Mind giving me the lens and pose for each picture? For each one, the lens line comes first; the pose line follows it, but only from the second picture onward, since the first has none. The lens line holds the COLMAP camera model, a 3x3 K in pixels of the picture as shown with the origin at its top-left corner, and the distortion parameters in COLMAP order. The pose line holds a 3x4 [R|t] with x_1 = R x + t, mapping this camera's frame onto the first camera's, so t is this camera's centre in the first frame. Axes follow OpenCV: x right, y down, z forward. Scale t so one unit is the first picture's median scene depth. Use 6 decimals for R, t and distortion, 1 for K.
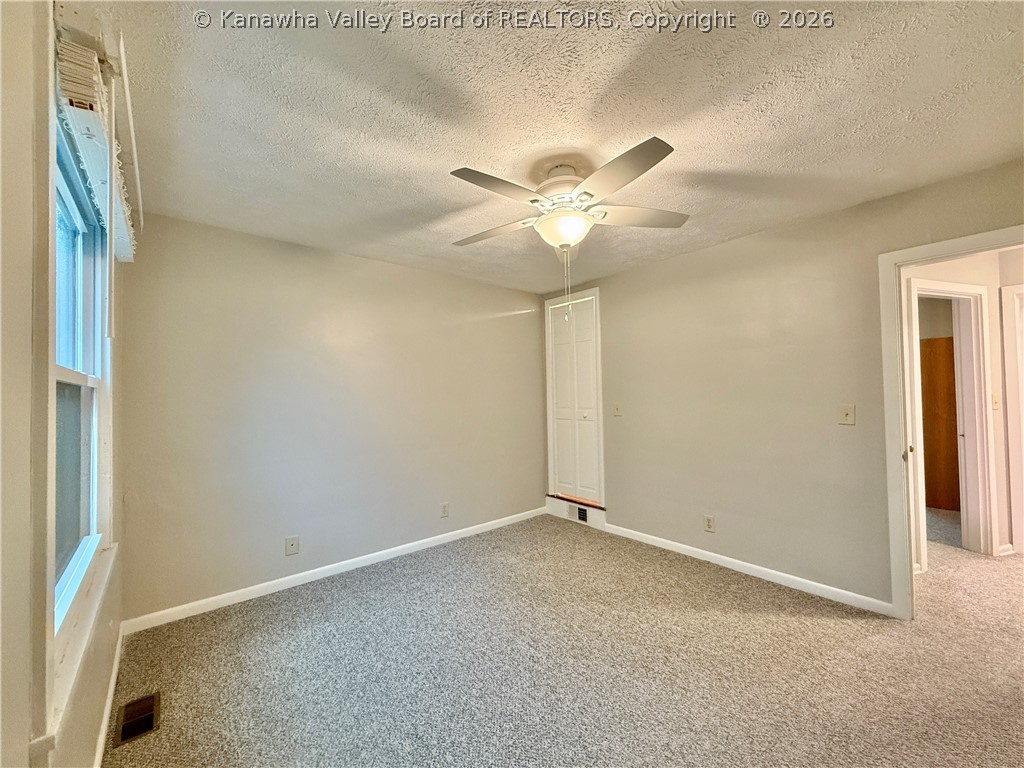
lens RADIAL K [[407.8, 0, 511.7], [0, 407.8, 385.1], [0, 0, 1]] dist [0.000569, -0.000123]
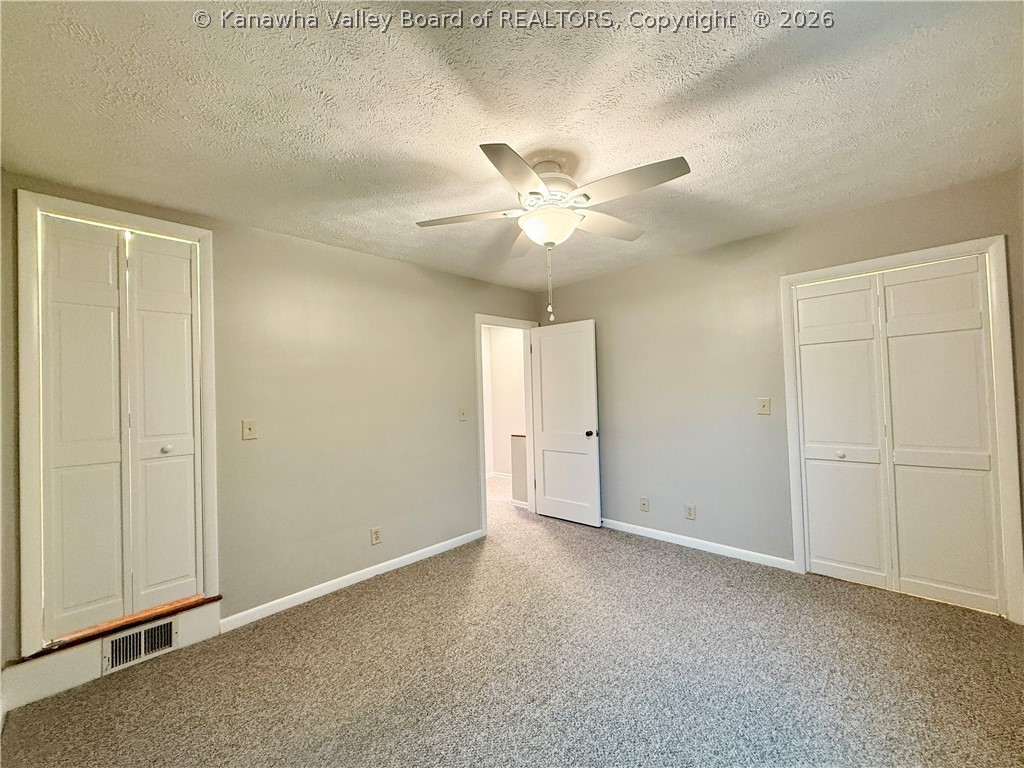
lens RADIAL K [[407.8, 0, 511.7], [0, 407.8, 385.1], [0, 0, 1]] dist [0.000569, -0.000123]
pose [[-0.103495, 0.044972, 0.993613, -0.579556], [0.014564, 0.998939, -0.043696, 0.030876], [-0.994523, 0.009949, -0.104040, 0.844720]]
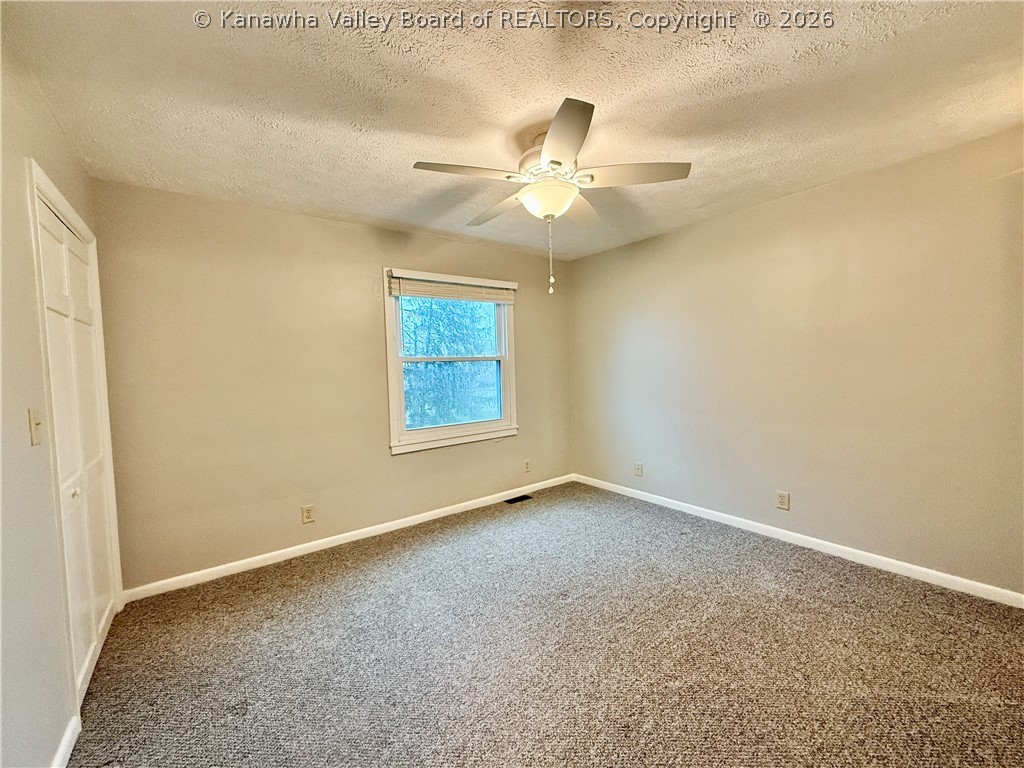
lens RADIAL K [[413.0, 0, 506.9], [0, 413.0, 383.0], [0, 0, 1]] dist [0.000292, -0.000019]
pose [[-0.061461, 0.070708, -0.995602, 0.823263], [0.052968, 0.996313, 0.067489, -0.005215], [0.996703, -0.048587, -0.064979, 0.666240]]
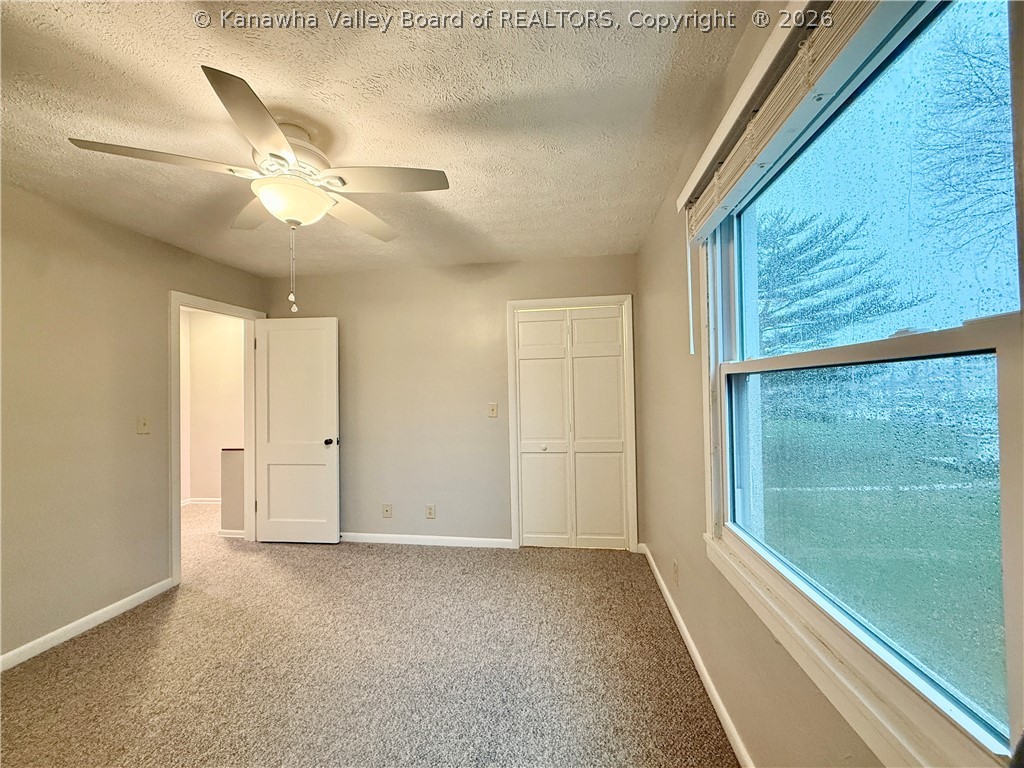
lens RADIAL K [[407.8, 0, 511.7], [0, 407.8, 385.1], [0, 0, 1]] dist [0.000569, -0.000123]
pose [[-0.666434, 0.045905, 0.744149, -0.548912], [0.018356, 0.998810, -0.045176, 0.030556], [-0.745338, -0.016447, -0.666484, 0.861020]]
